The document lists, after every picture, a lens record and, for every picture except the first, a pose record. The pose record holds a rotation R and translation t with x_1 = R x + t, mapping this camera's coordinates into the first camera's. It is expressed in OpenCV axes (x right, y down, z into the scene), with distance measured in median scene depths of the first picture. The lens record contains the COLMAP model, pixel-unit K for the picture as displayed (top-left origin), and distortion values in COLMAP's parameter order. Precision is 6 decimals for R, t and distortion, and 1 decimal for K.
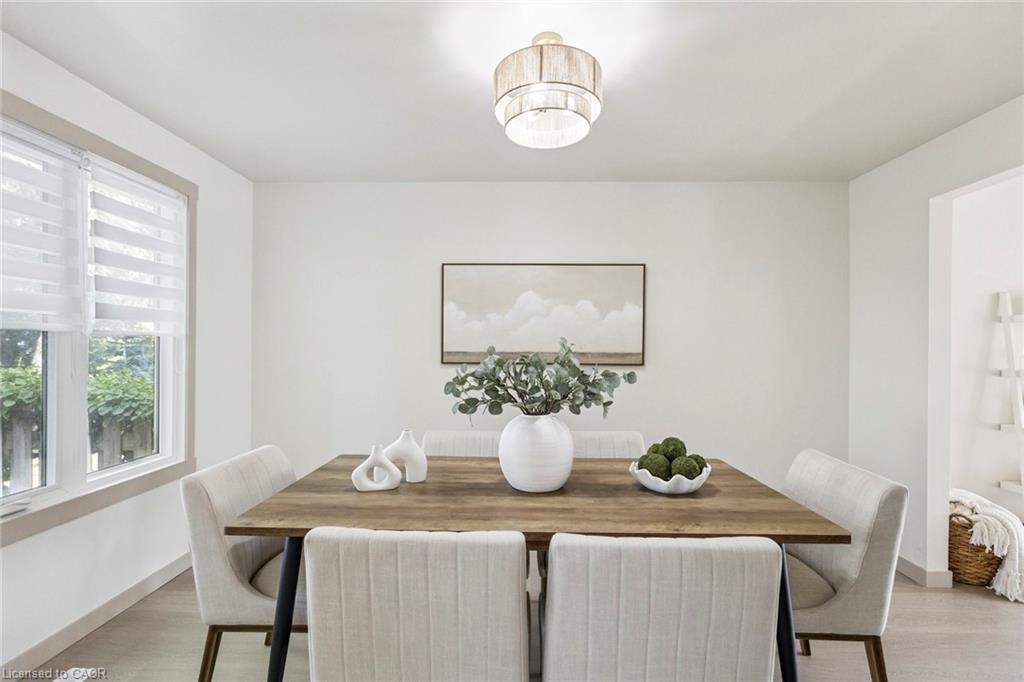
lens RADIAL K [[464.0, 0, 511.4], [0, 464.0, 344.3], [0, 0, 1]] dist [-0.000529, -0.000012]
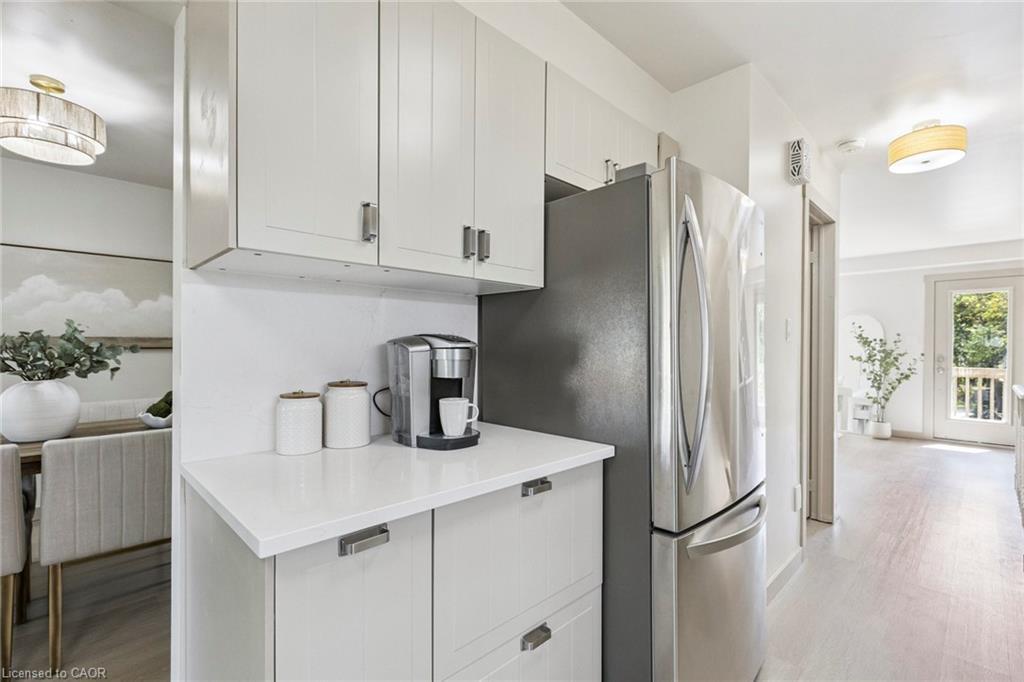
lens RADIAL K [[466.1, 0, 511.3], [0, 466.1, 345.6], [0, 0, 1]] dist [0.002193, -0.000263]
pose [[0.695224, -0.009731, 0.718727, 0.034579], [0.000102, 0.999910, 0.013440, 0.041893], [-0.718793, -0.009271, 0.695162, -0.775350]]
